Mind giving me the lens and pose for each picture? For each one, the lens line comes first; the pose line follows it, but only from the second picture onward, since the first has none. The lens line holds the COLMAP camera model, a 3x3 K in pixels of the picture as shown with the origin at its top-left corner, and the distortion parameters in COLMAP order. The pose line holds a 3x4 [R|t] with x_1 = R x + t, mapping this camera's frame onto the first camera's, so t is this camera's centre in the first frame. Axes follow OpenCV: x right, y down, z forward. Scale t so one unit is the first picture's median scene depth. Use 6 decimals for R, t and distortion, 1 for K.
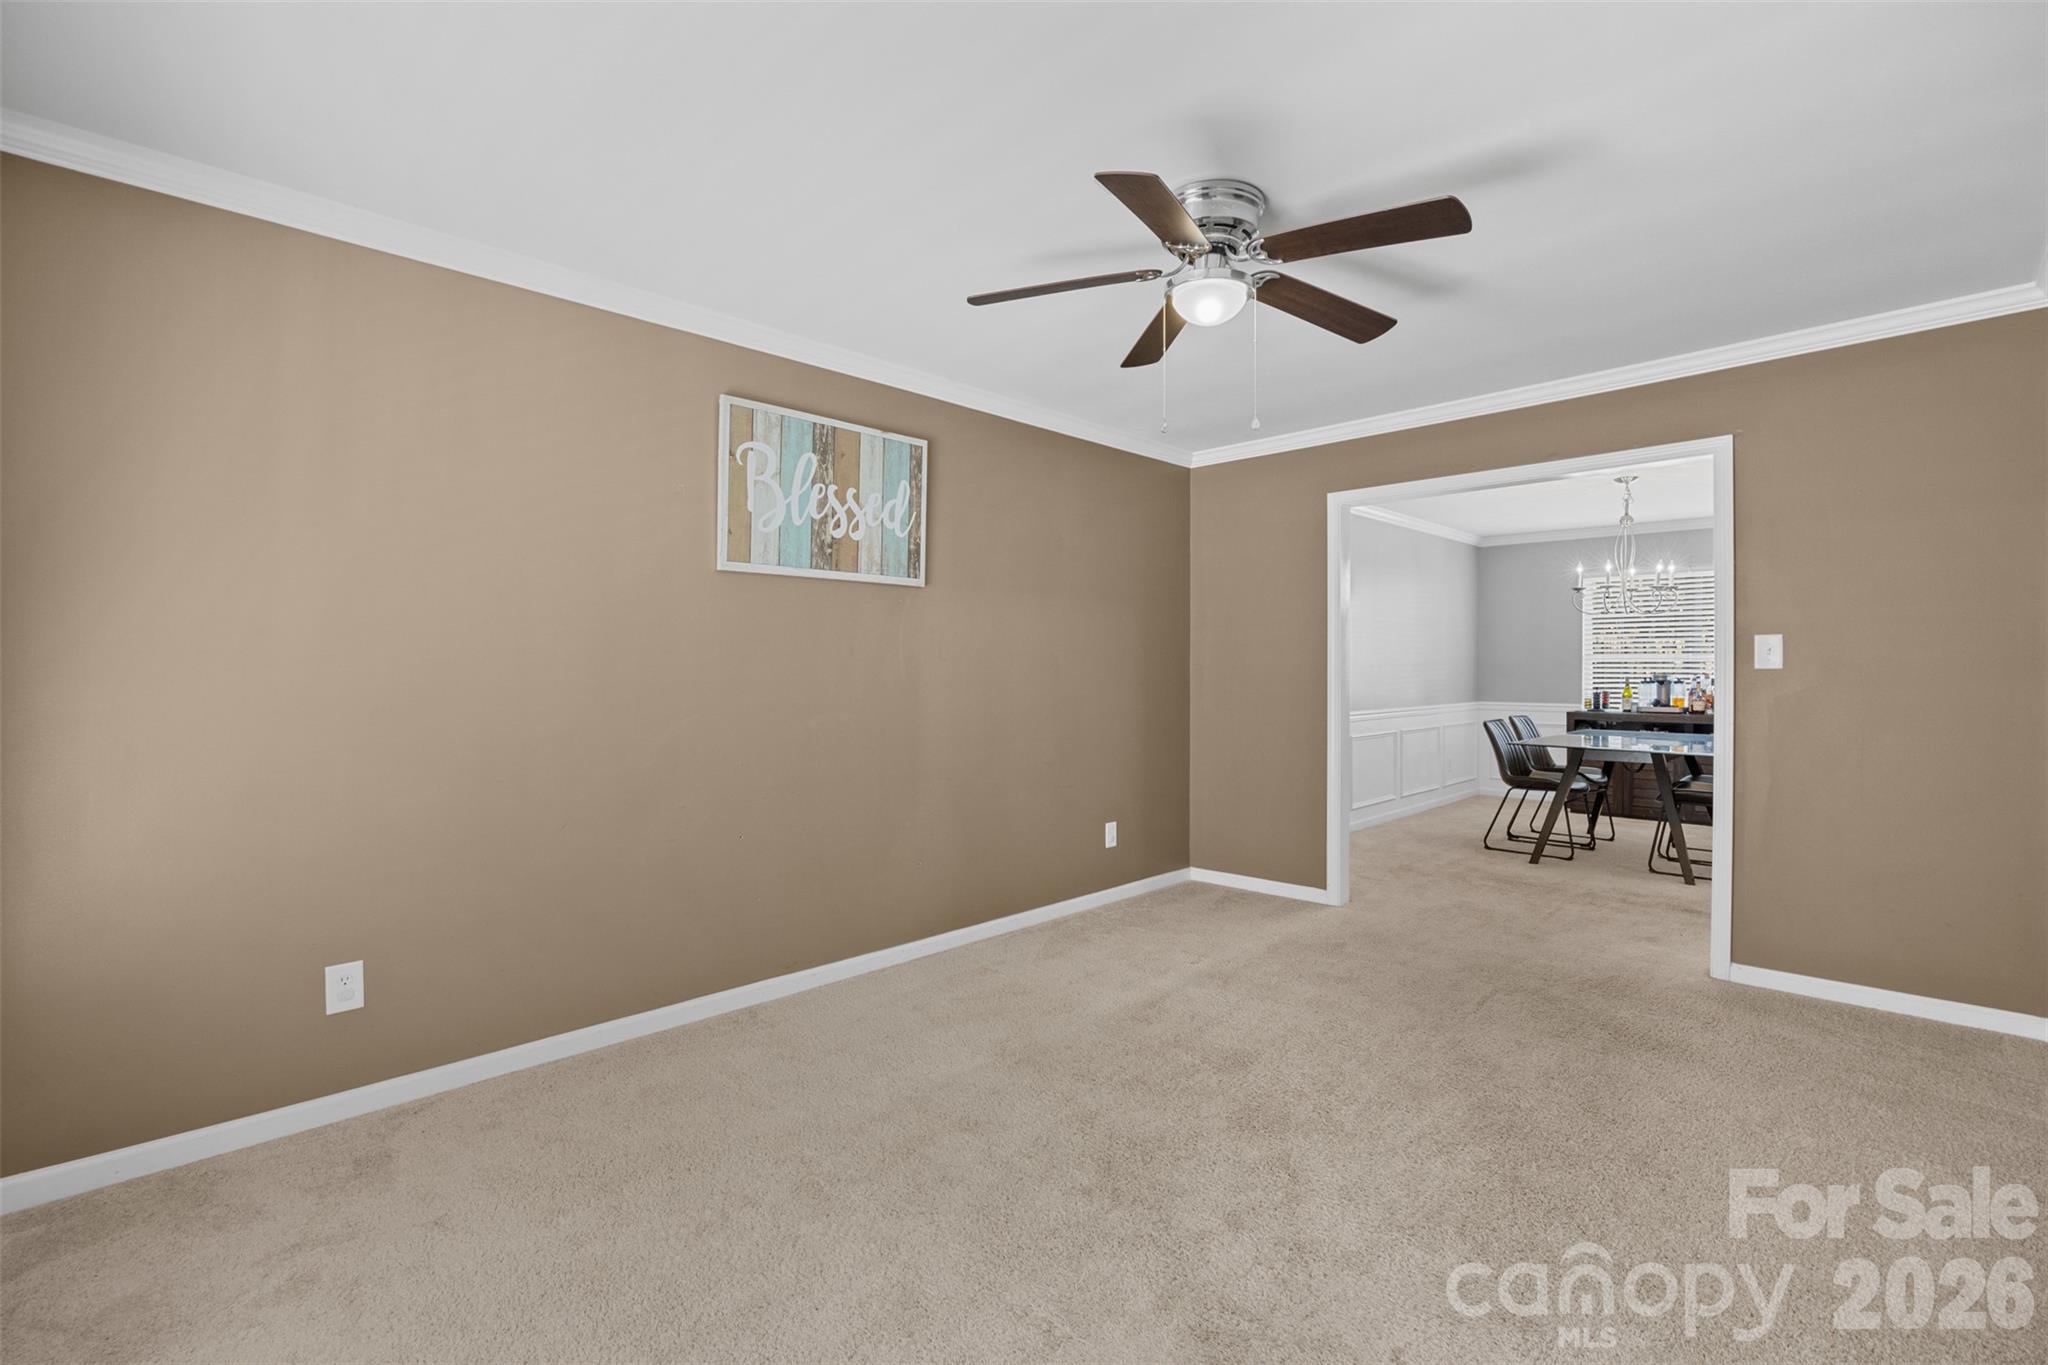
lens RADIAL K [[897.2, 0, 1018.7], [0, 897.2, 672.4], [0, 0, 1]] dist [-0.012898, -0.000393]
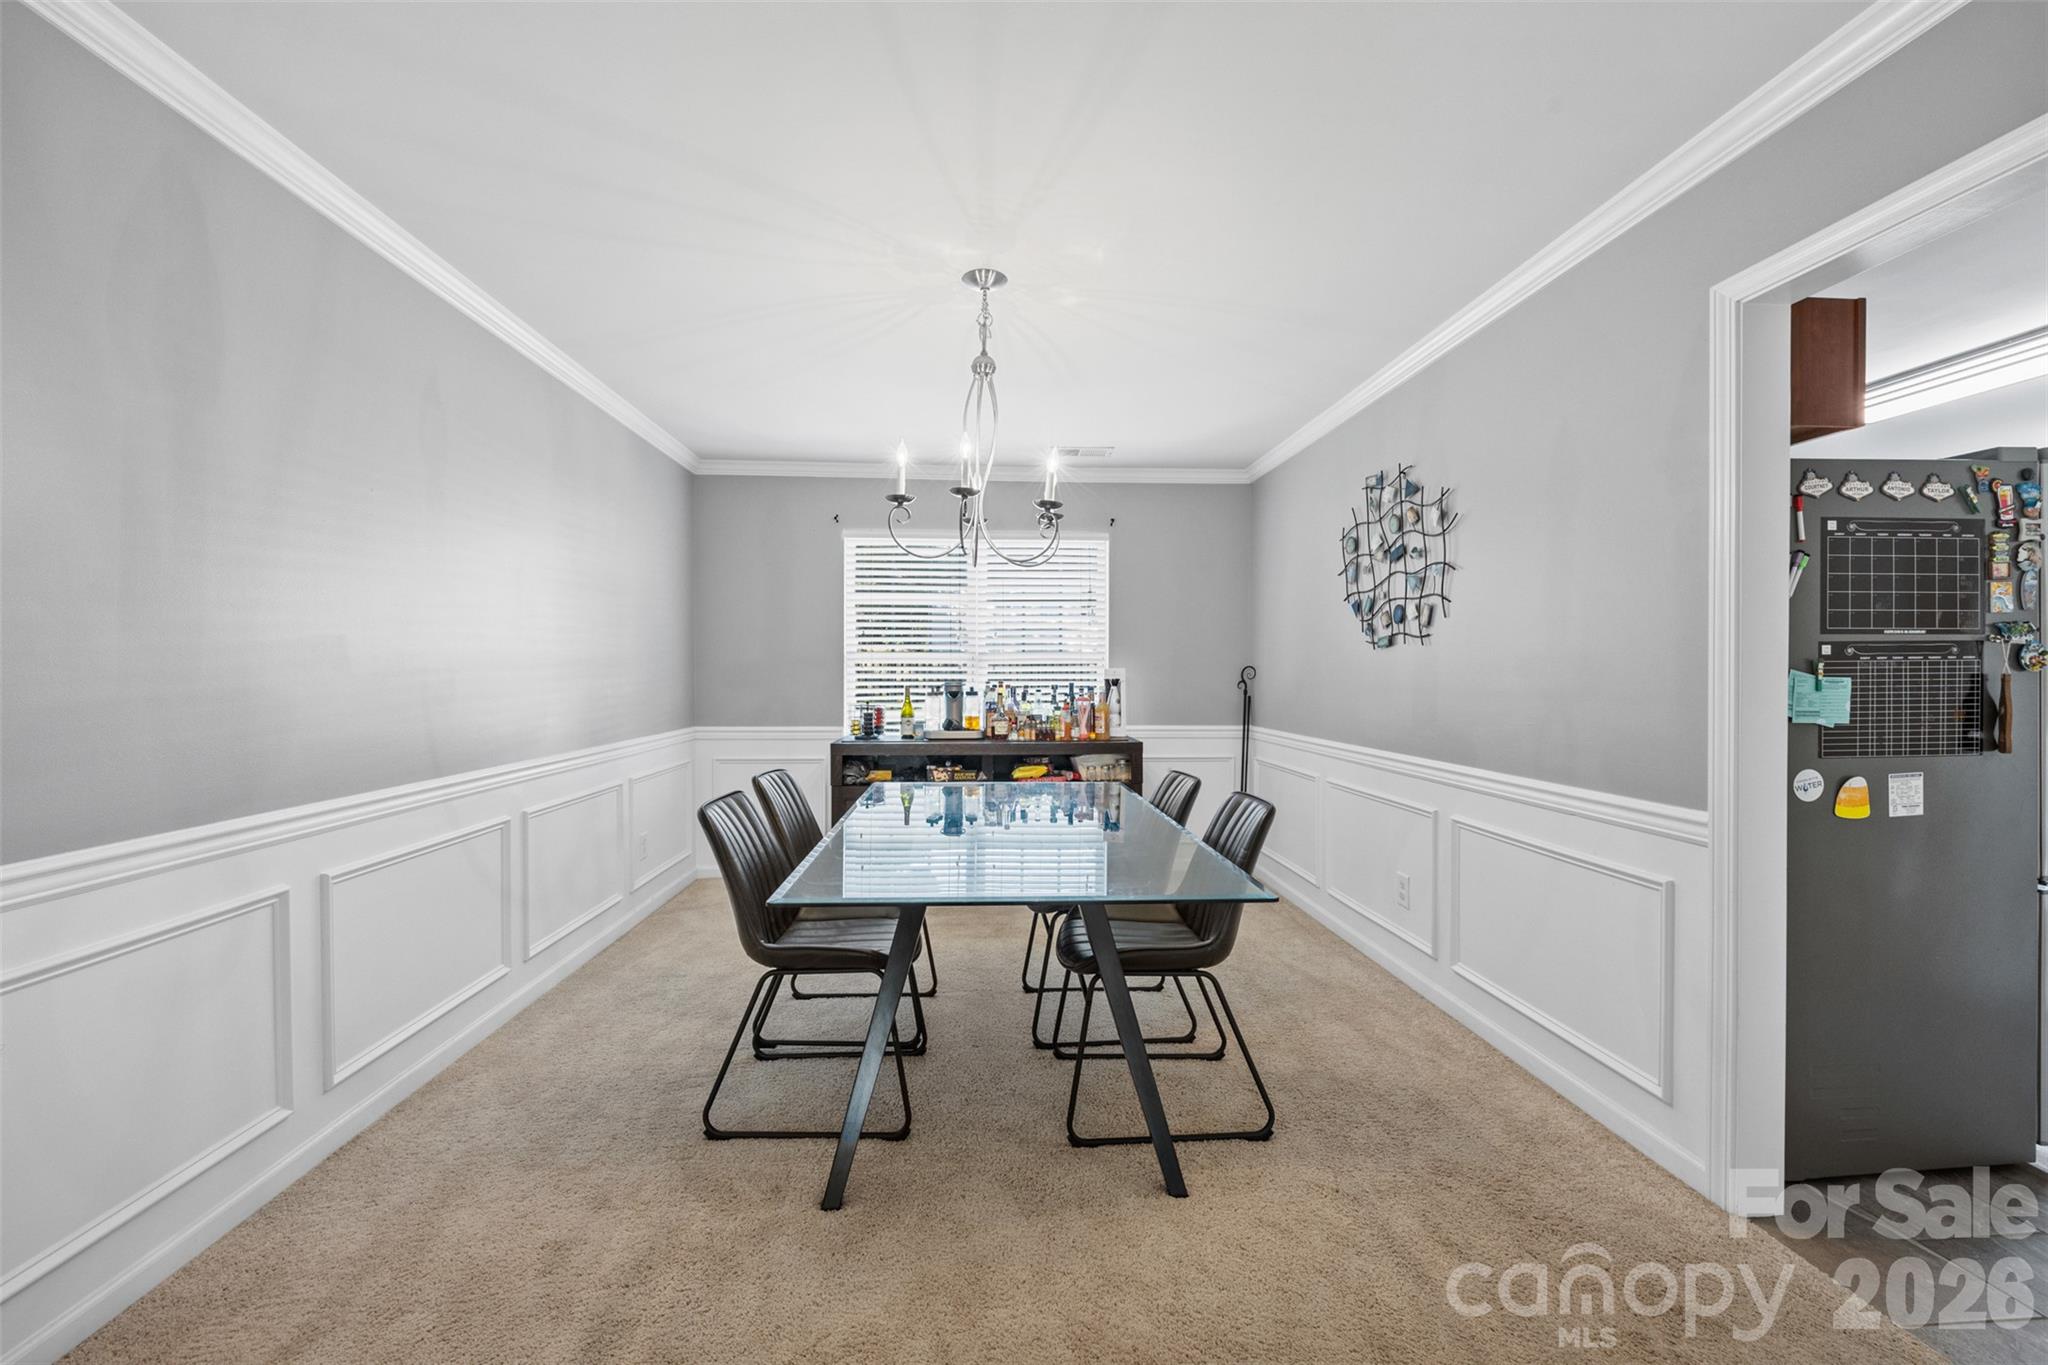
lens RADIAL K [[810.6, 0, 1029.8], [0, 810.6, 678.0], [0, 0, 1]] dist [-0.005473, 0.000366]
pose [[0.651549, -0.006903, 0.758575, 0.597399], [0.003487, 0.999975, 0.006105, -0.009739], [-0.758598, -0.001333, 0.651557, 1.136510]]
